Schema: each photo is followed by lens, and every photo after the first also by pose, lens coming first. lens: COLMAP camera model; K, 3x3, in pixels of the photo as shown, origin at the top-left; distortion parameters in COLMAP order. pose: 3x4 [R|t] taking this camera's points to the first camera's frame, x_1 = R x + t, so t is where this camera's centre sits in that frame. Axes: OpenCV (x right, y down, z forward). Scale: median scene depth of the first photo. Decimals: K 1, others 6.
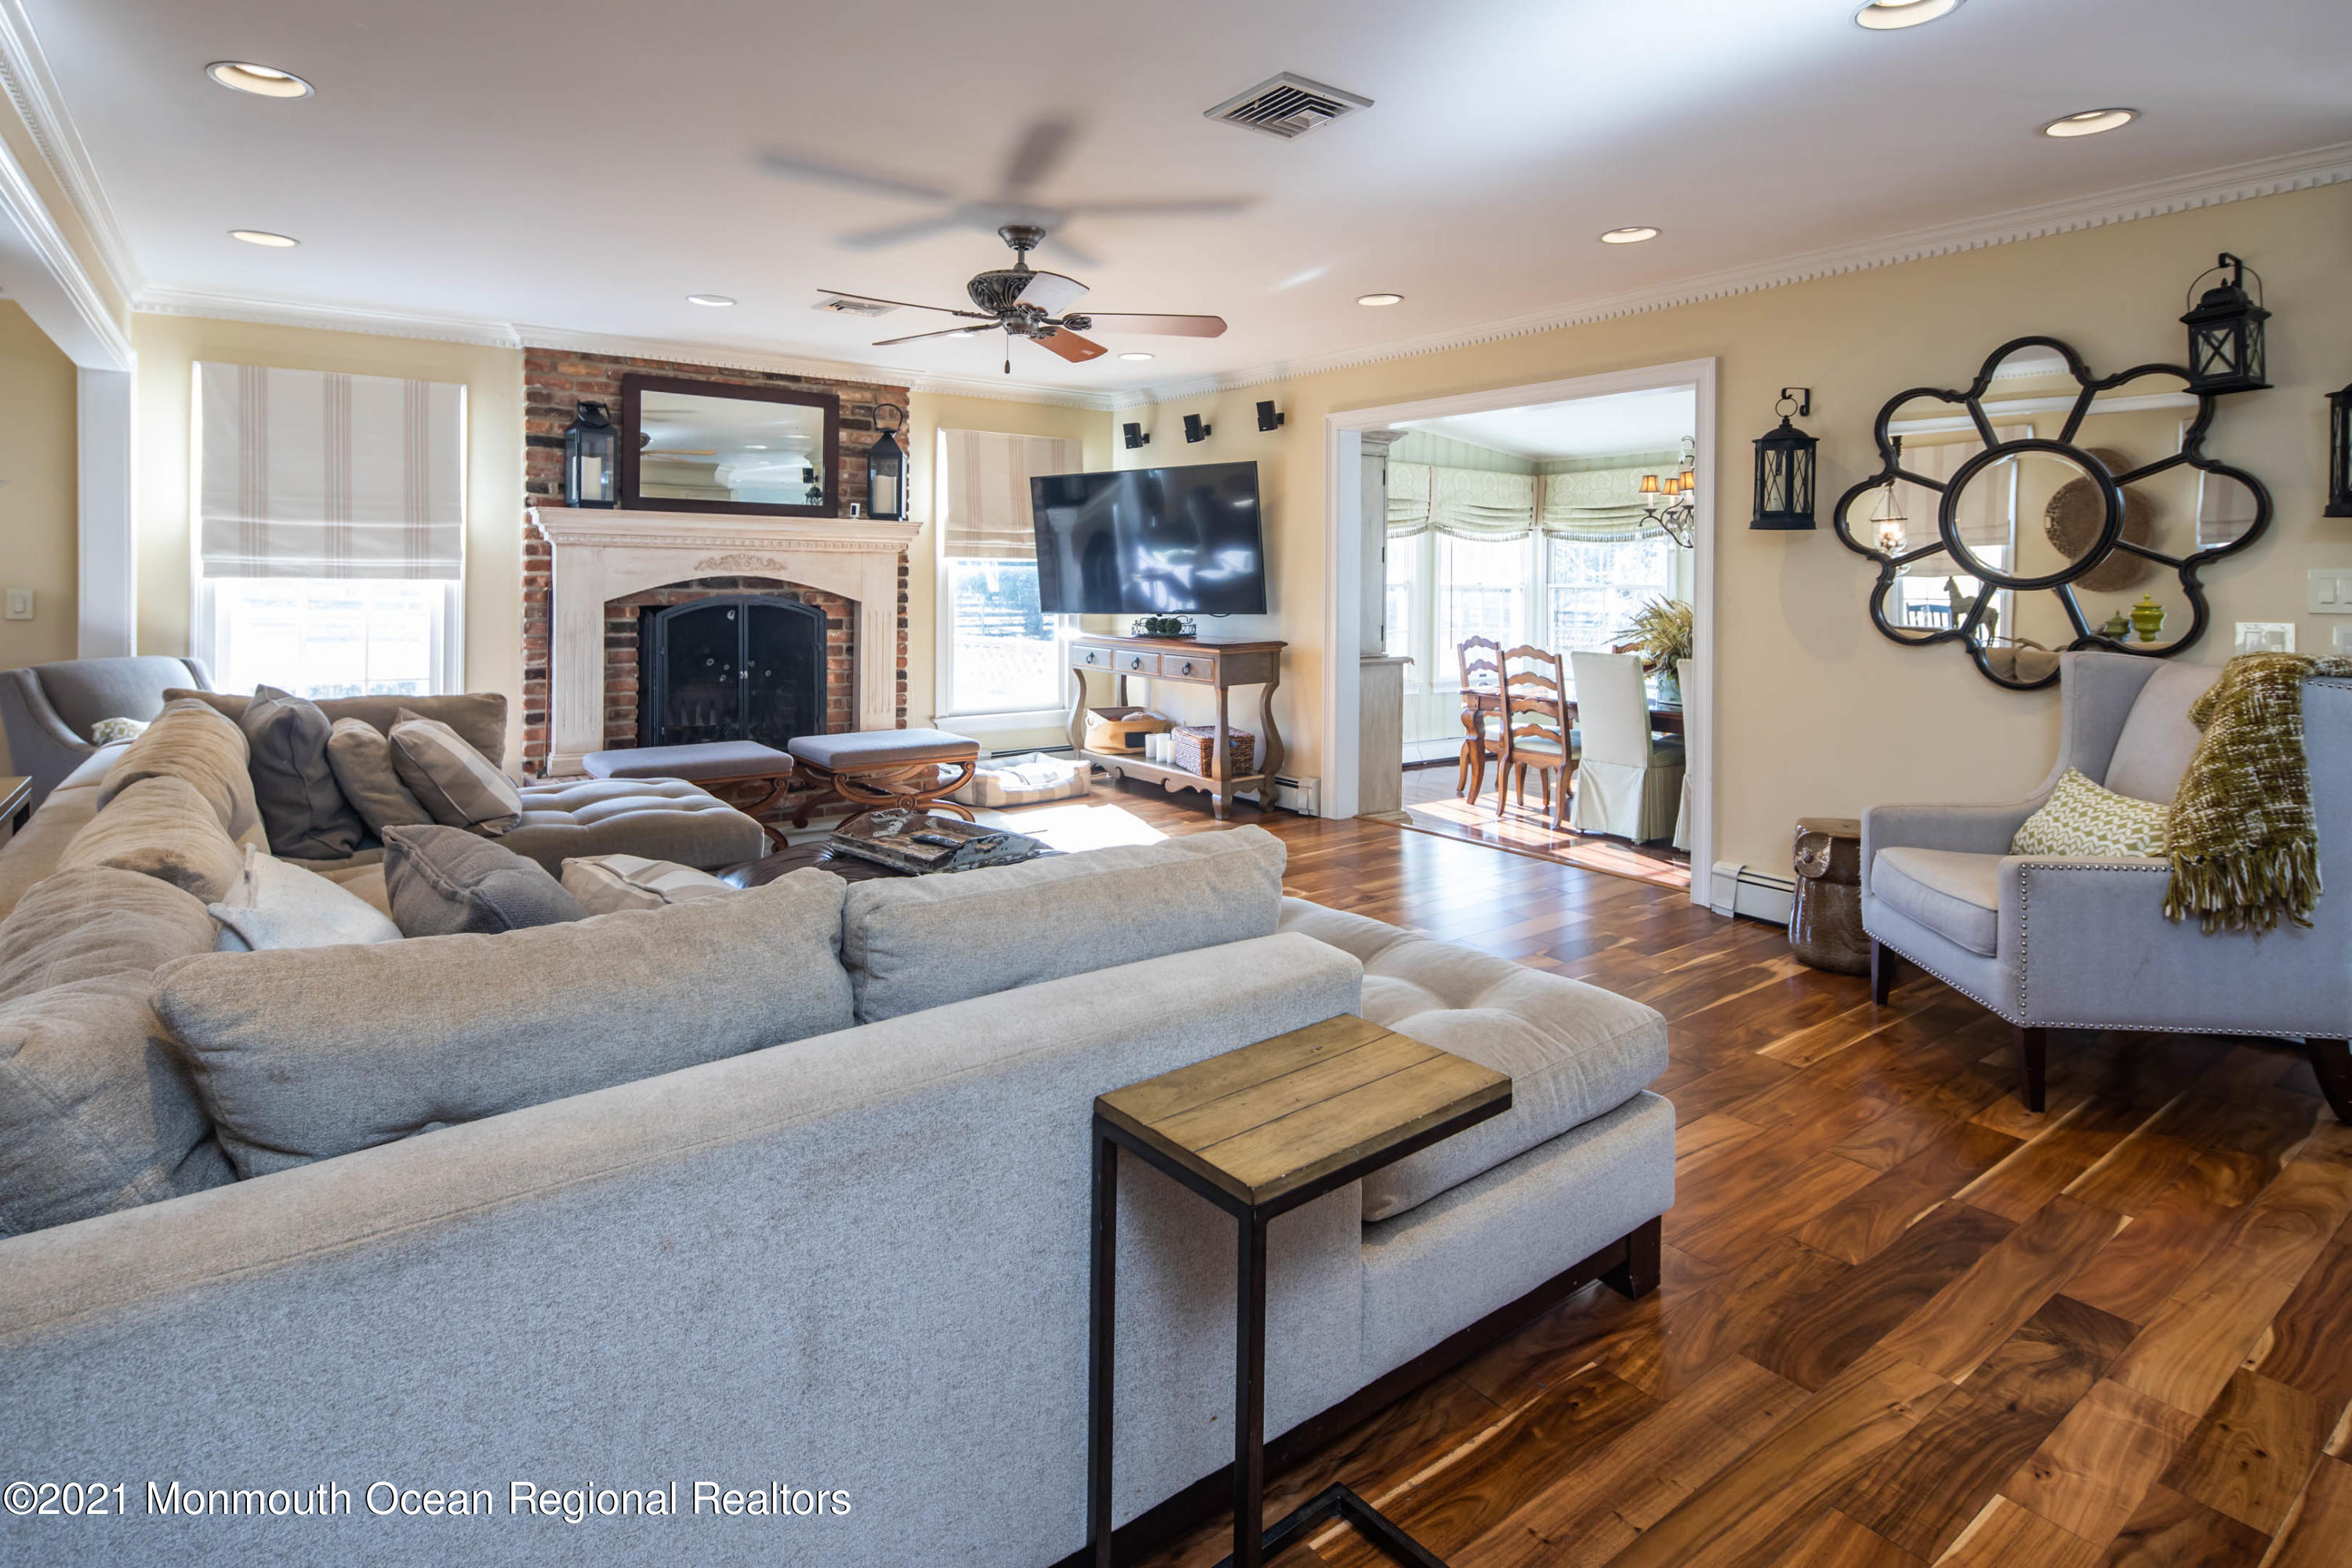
lens RADIAL K [[1189.0, 0, 1176.0], [0, 1189.0, 784.0], [0, 0, 1]] dist [0.002014, -0.001000]
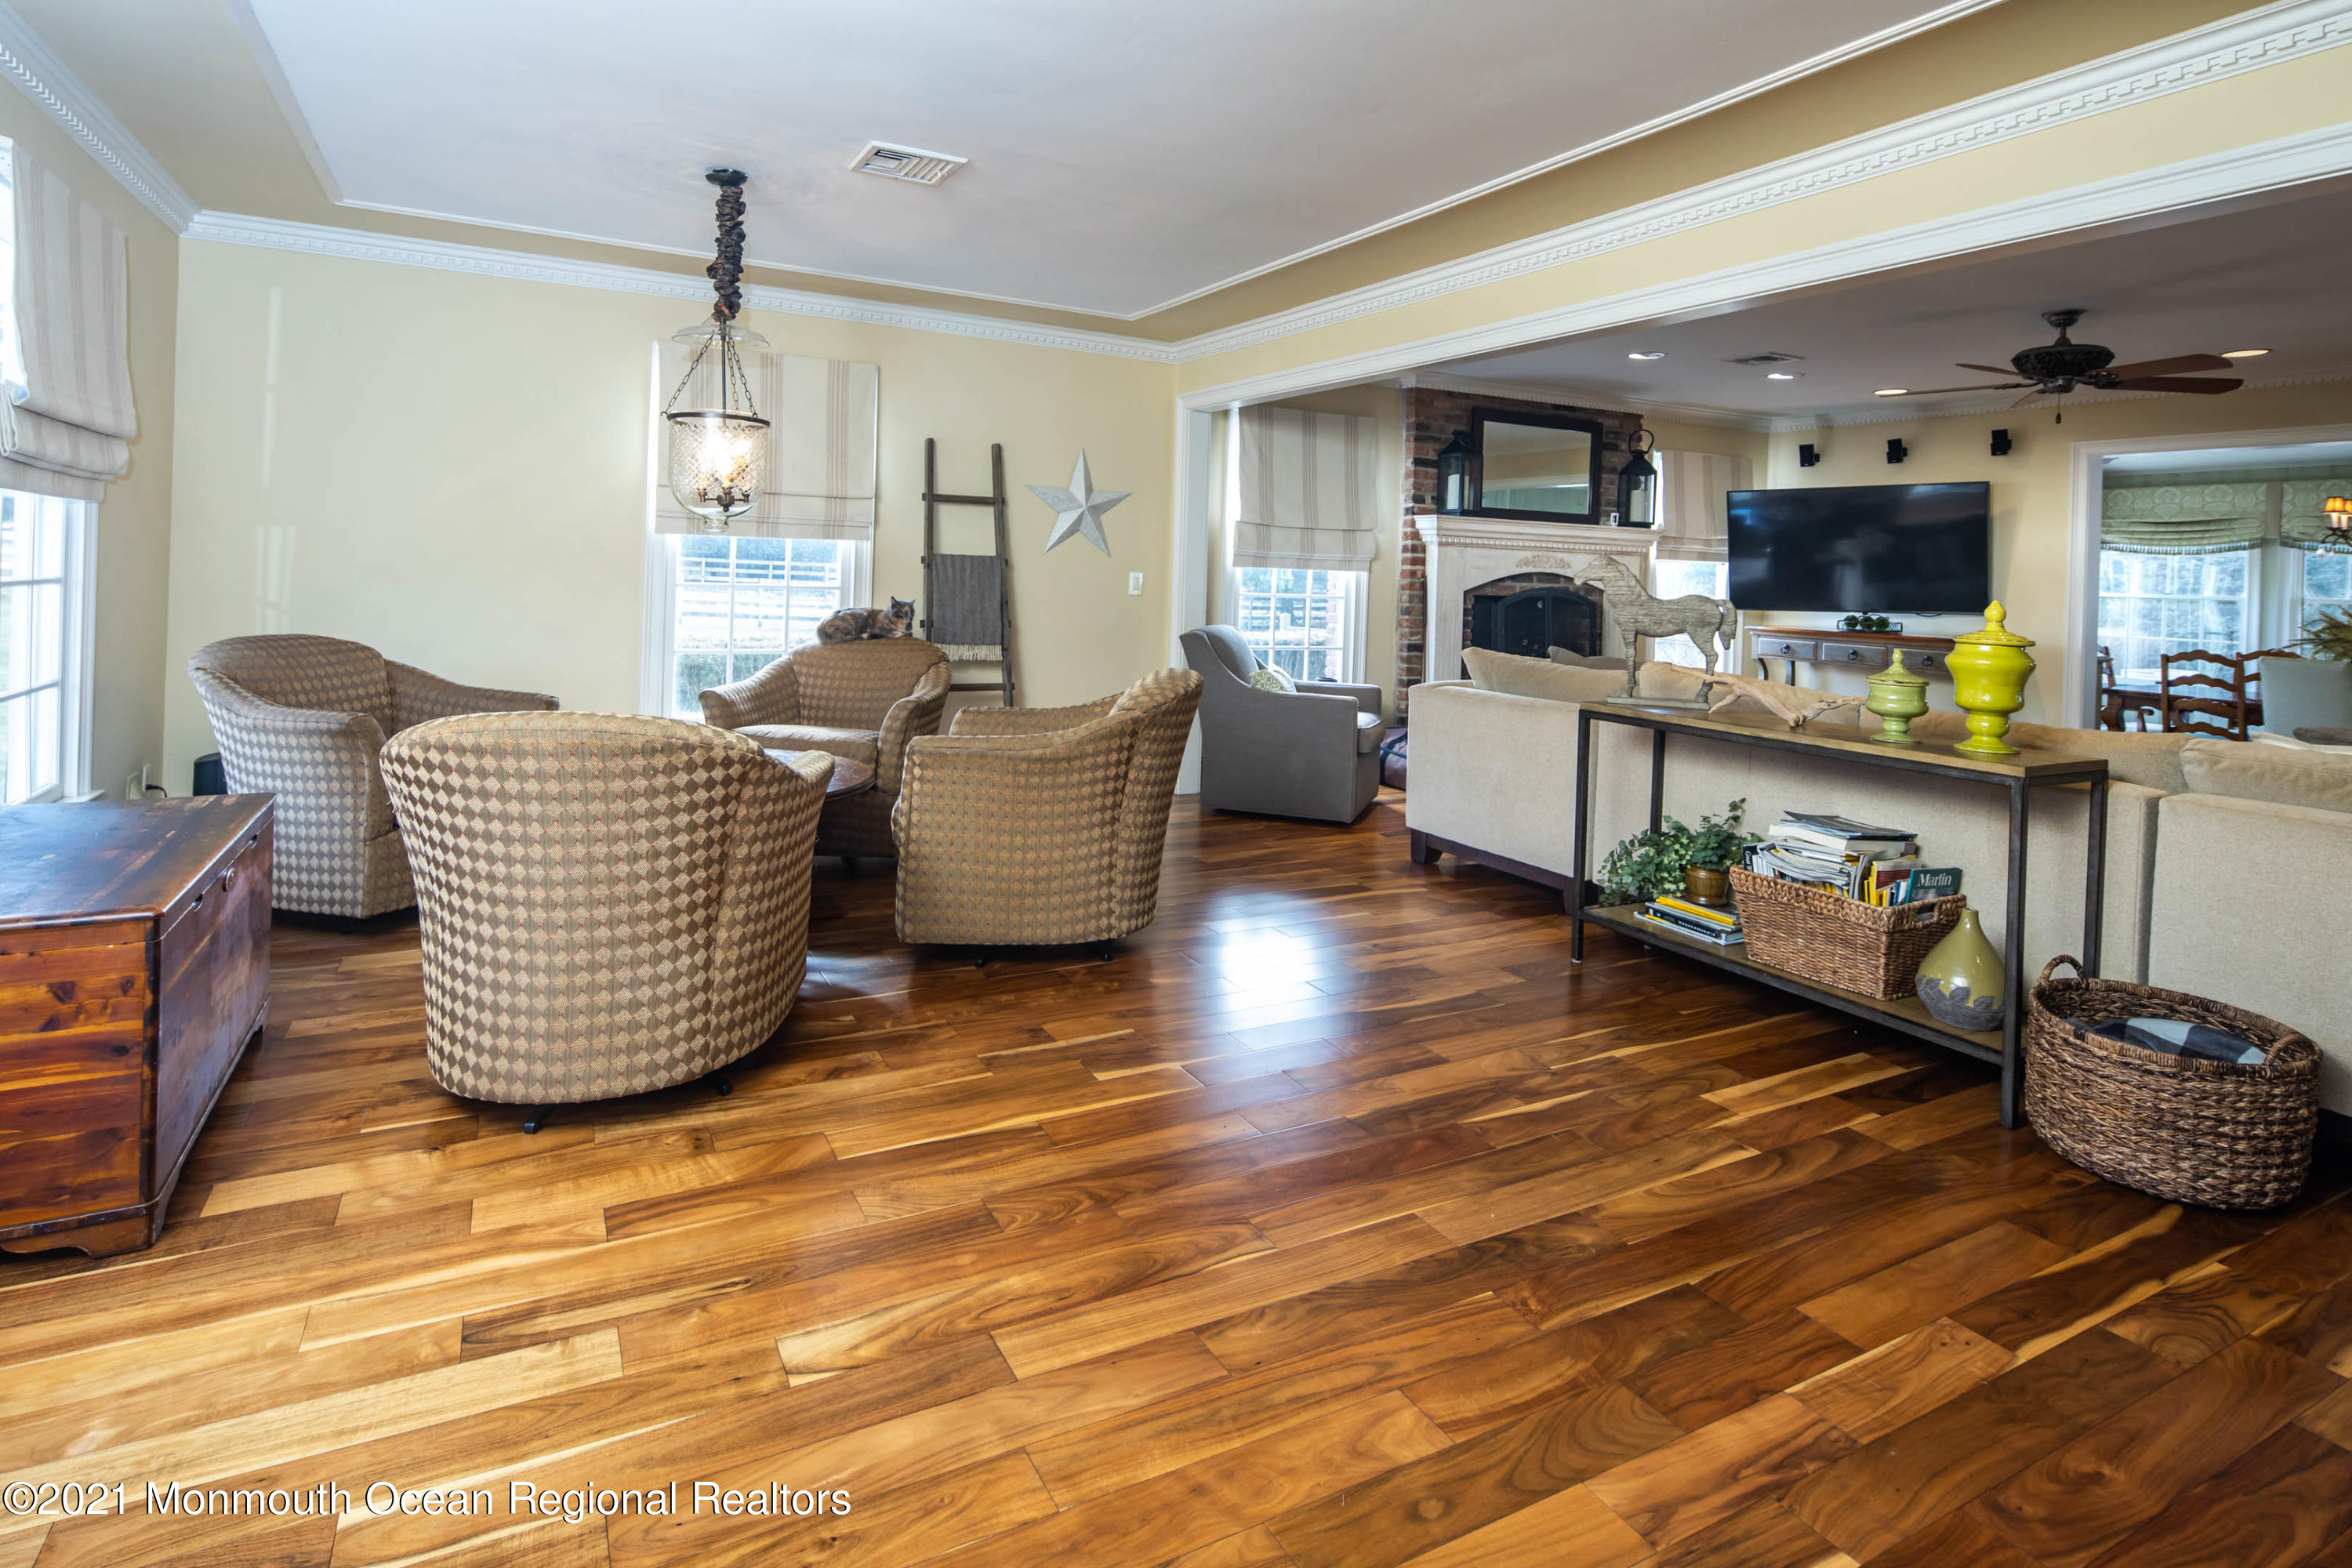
lens RADIAL K [[1189.0, 0, 1176.0], [0, 1189.0, 784.0], [0, 0, 1]] dist [0.002014, -0.001000]
pose [[0.988260, 0.046398, -0.145567, -0.560249], [-0.046164, 0.998921, 0.004989, 0.053758], [0.145641, 0.001790, 0.989336, -0.264451]]
